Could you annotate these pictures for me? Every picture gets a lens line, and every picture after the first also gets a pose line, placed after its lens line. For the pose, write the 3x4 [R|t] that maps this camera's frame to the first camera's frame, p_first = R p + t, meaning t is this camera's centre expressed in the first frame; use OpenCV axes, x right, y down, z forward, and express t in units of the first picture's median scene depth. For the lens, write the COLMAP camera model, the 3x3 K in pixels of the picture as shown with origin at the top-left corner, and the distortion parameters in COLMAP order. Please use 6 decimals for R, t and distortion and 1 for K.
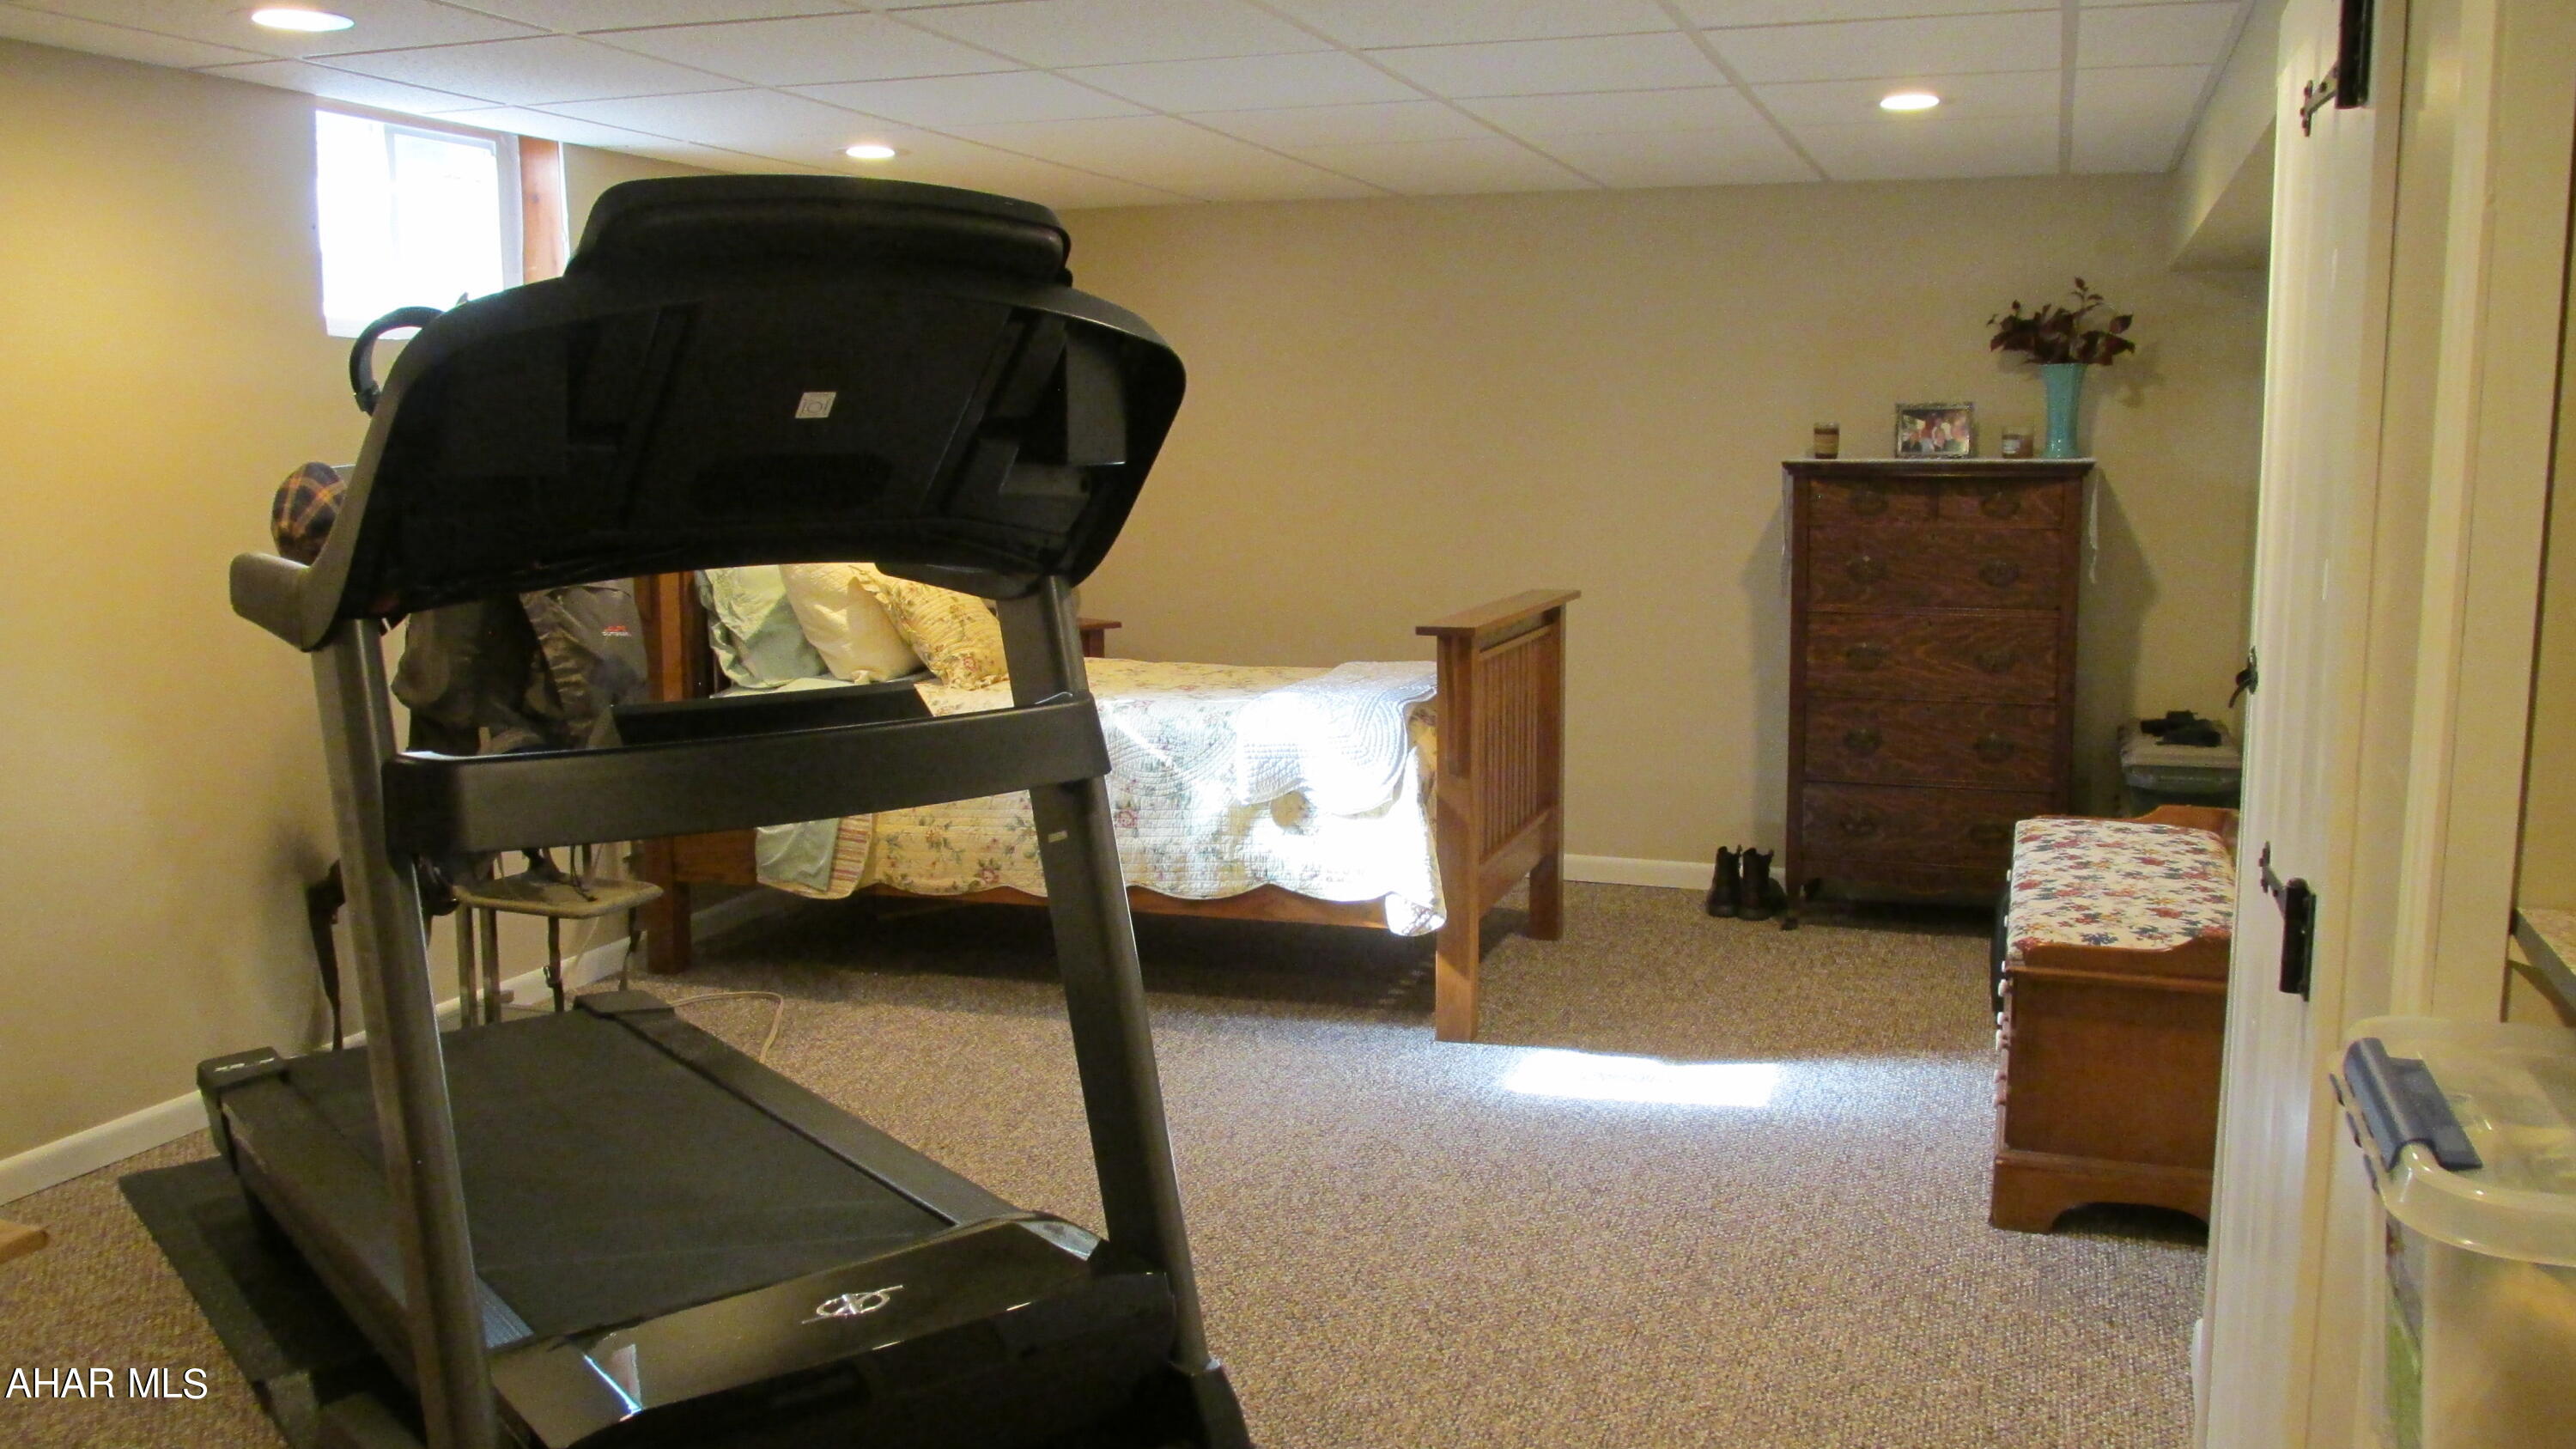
lens RADIAL K [[2114.6, 0, 1299.5], [0, 2114.6, 740.3], [0, 0, 1]] dist [-0.063679, 0.004570]
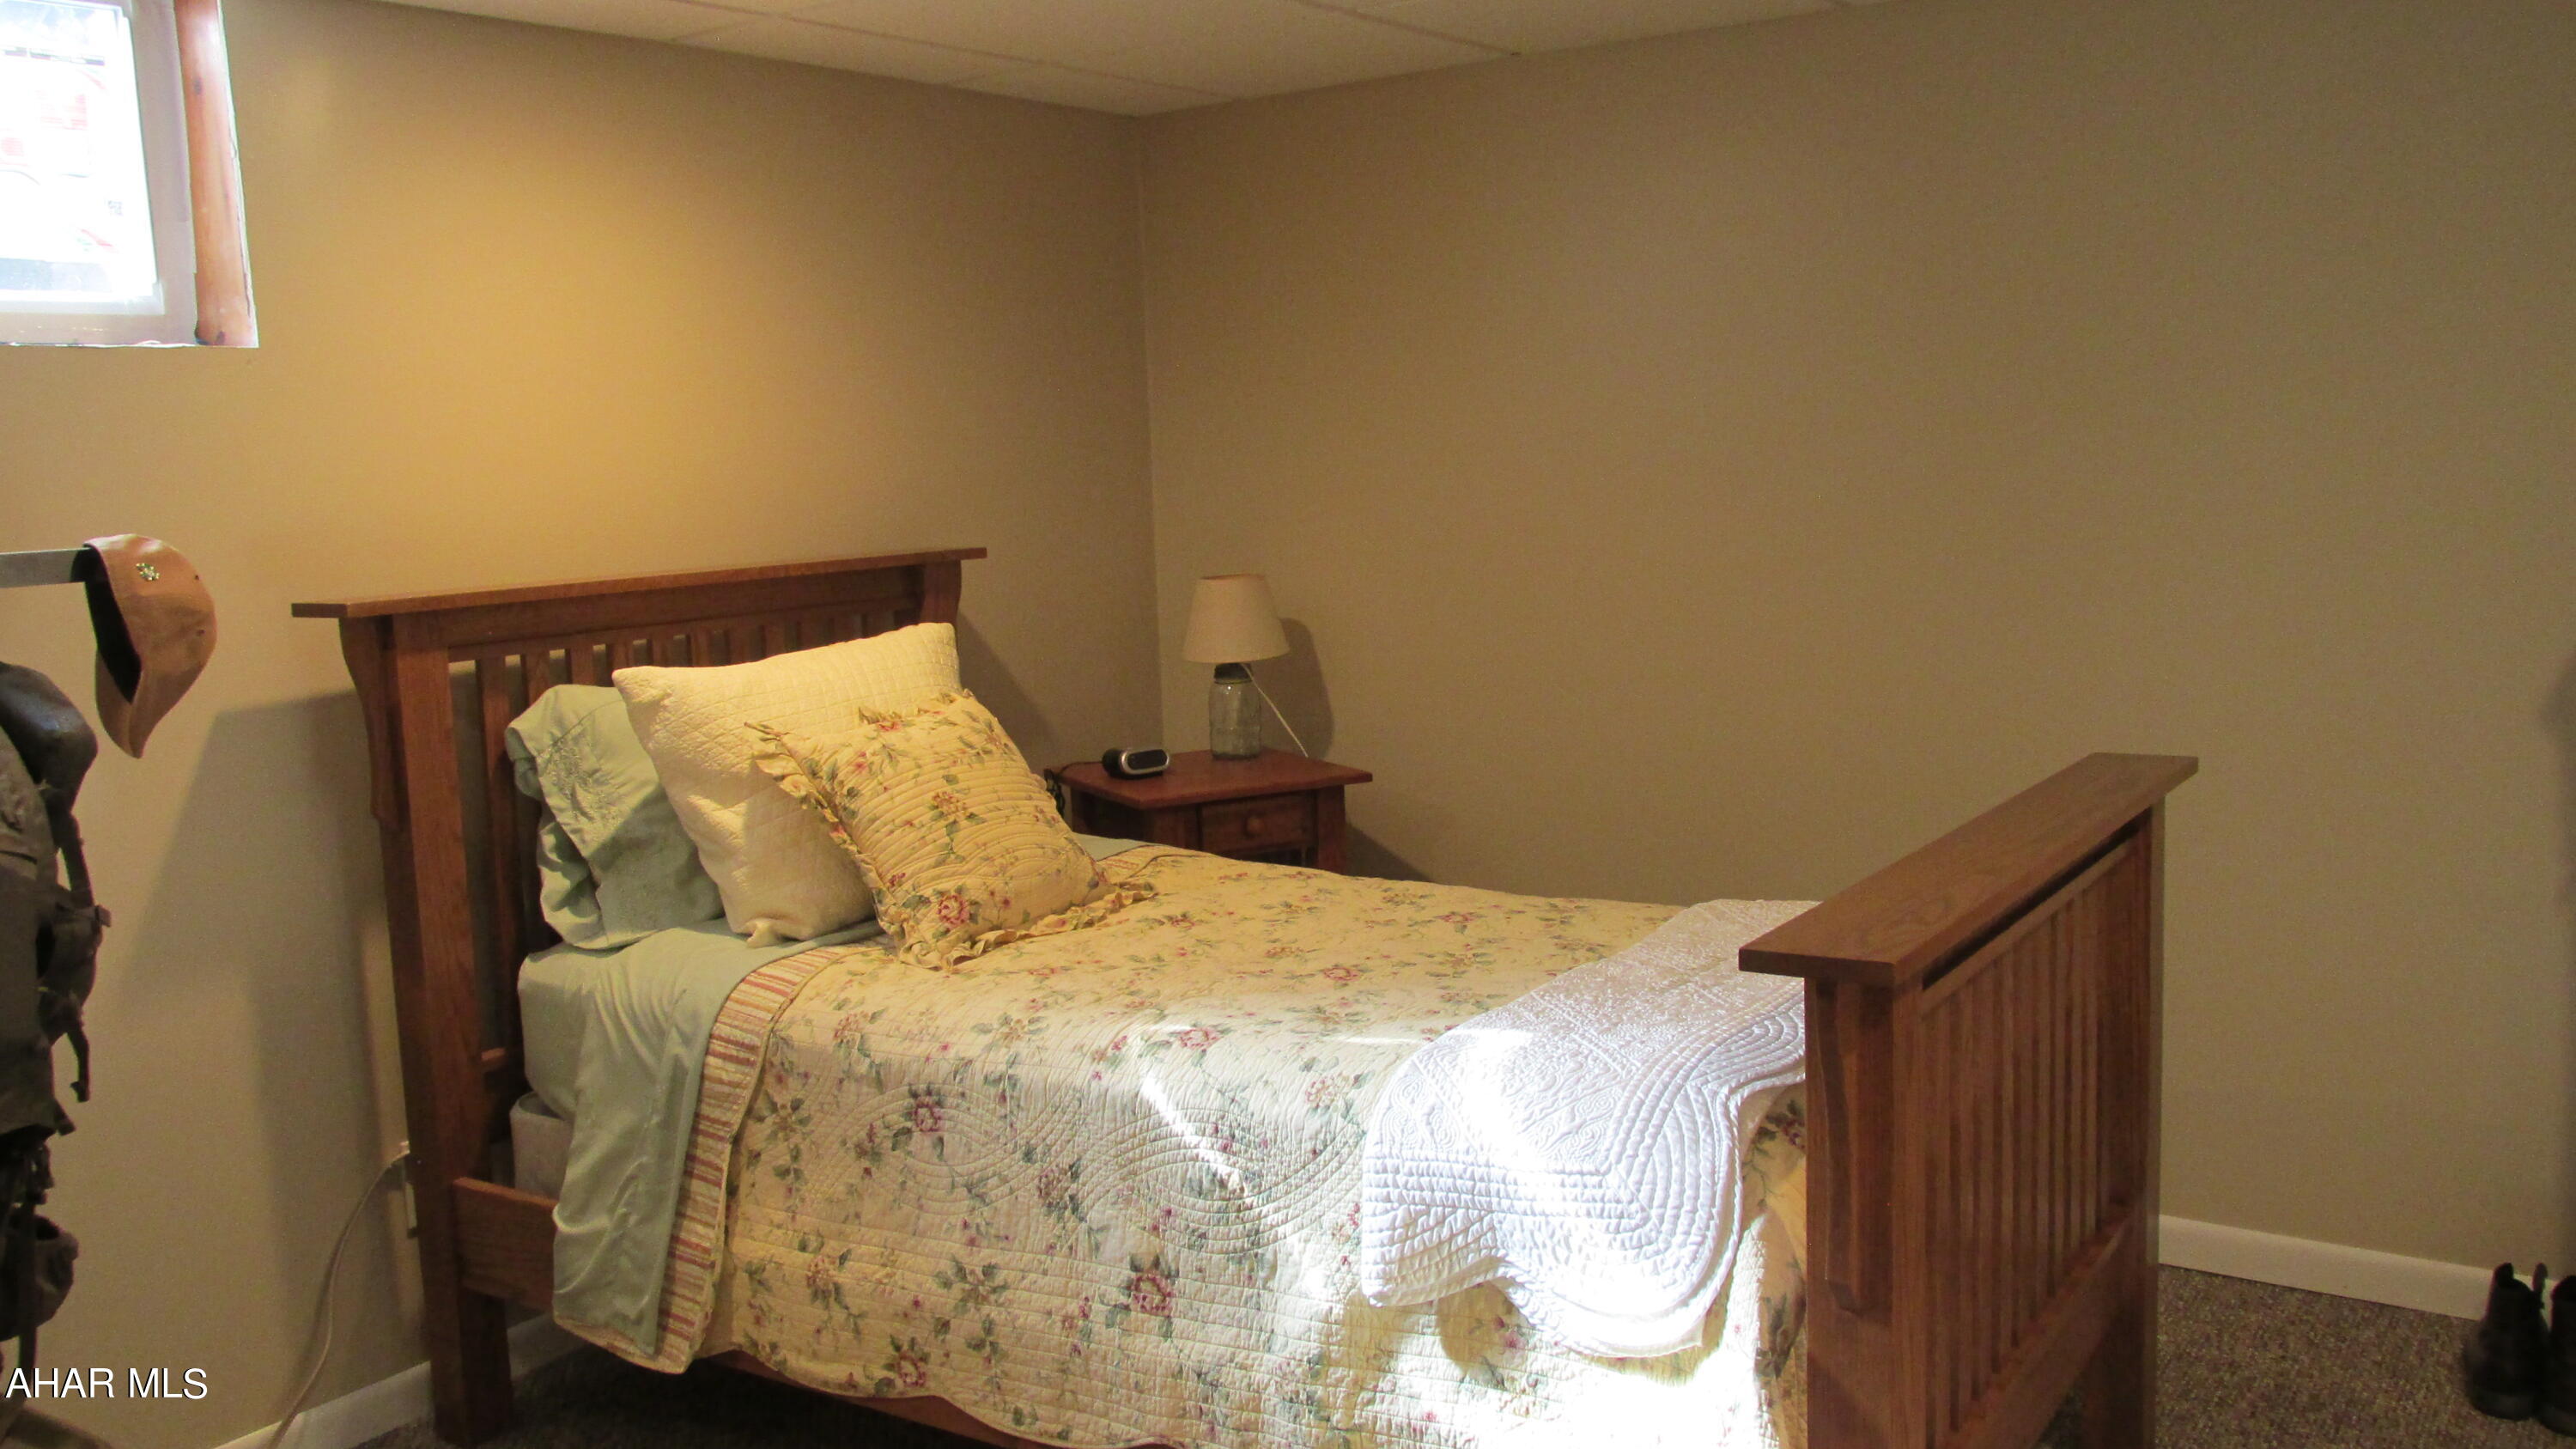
lens RADIAL K [[2114.6, 0, 1299.5], [0, 2114.6, 740.3], [0, 0, 1]] dist [-0.063679, 0.004570]
pose [[0.962148, -0.002088, -0.272519, 0.073701], [0.001186, 0.999993, -0.003474, -0.080433], [0.272524, 0.003020, 0.962144, 0.545561]]
